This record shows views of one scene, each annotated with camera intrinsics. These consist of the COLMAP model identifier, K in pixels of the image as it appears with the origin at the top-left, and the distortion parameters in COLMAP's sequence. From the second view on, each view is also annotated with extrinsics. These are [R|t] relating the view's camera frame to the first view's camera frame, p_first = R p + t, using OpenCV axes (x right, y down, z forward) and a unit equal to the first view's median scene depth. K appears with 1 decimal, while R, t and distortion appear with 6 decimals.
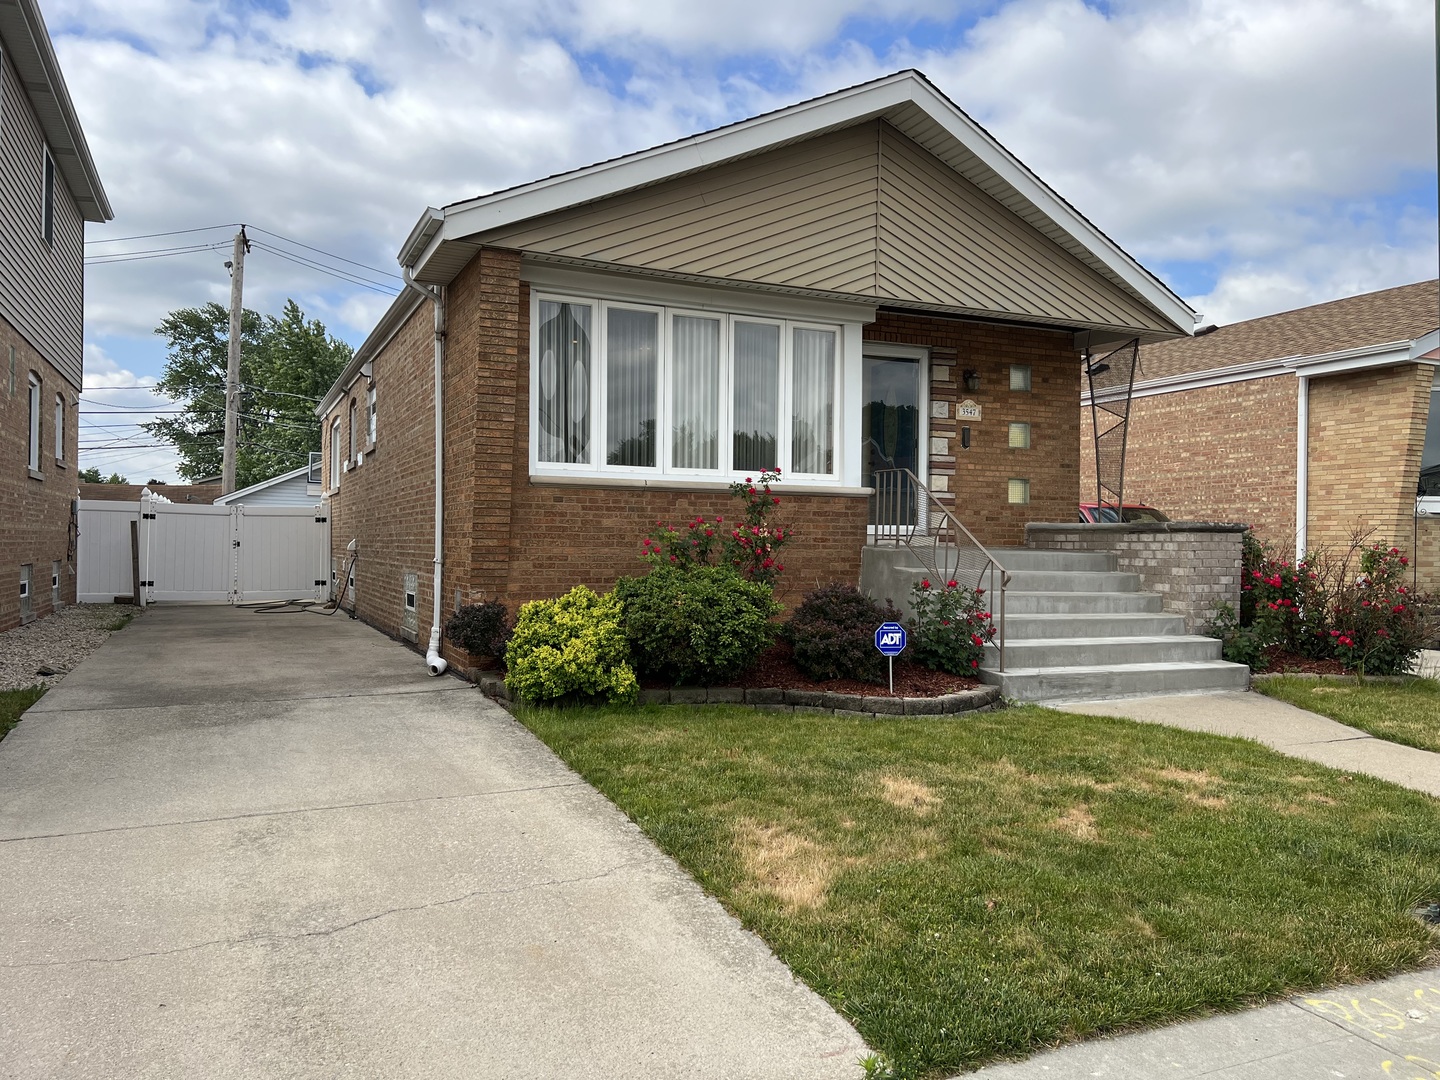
lens RADIAL K [[1087.9, 0, 718.8], [0, 1087.9, 537.9], [0, 0, 1]] dist [0.042787, -0.018388]
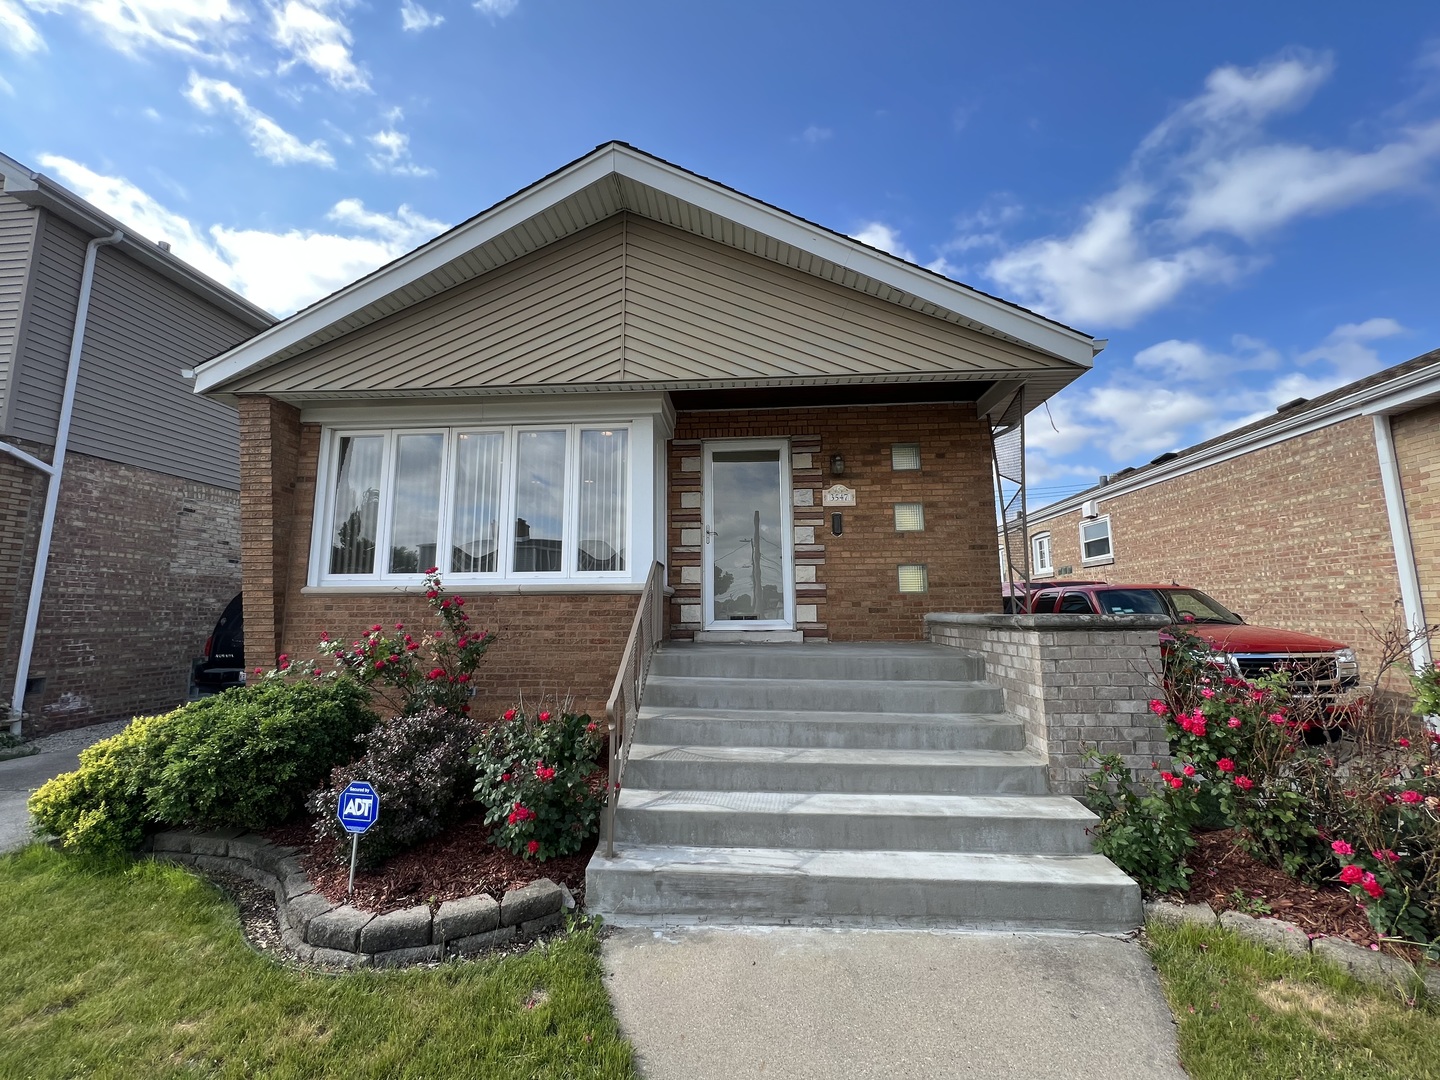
lens RADIAL K [[572.6, 0, 717.5], [0, 572.6, 535.1], [0, 0, 1]] dist [0.002137, 0.000919]
pose [[0.879676, -0.081416, -0.468554, 0.365391], [0.018492, 0.990348, -0.137365, -0.016400], [0.475215, 0.112172, 0.872690, 0.516457]]
